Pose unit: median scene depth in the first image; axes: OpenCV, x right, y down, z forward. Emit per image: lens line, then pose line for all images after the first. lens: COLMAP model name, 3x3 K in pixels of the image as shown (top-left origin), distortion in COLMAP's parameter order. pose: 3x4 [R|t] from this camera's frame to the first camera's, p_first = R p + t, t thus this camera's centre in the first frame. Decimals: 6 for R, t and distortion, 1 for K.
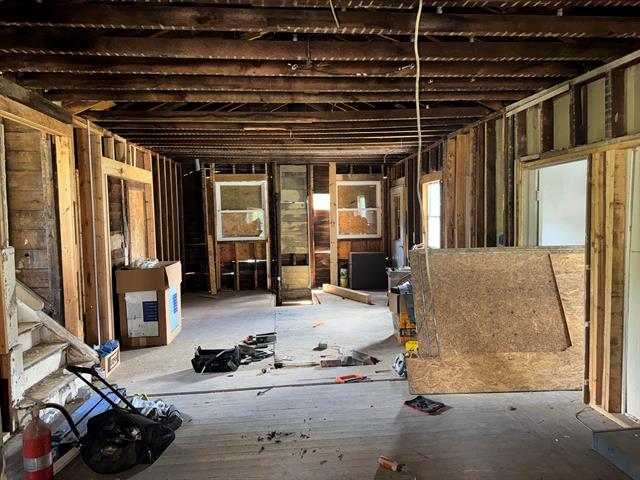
lens RADIAL K [[453.9, 0, 318.6], [0, 453.9, 242.0], [0, 0, 1]] dist [0.104060, -0.011209]
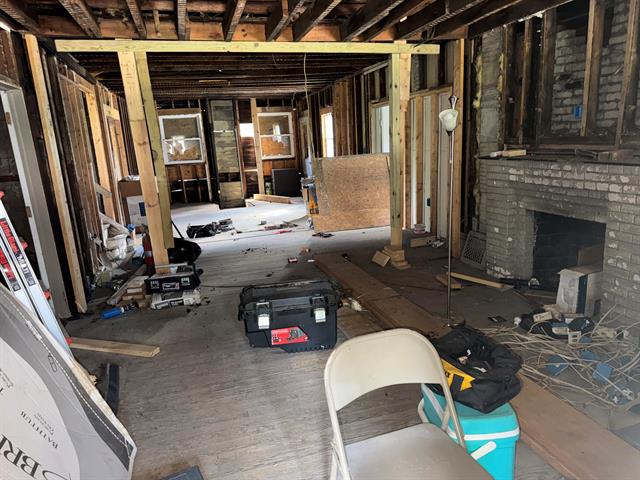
lens RADIAL K [[453.9, 0, 323.1], [0, 453.9, 242.2], [0, 0, 1]] dist [0.104060, -0.011209]
pose [[0.978952, -0.081386, 0.187159, -0.051614], [0.051012, 0.985516, 0.161728, 0.025623], [-0.197611, -0.148776, 0.968925, -0.346816]]
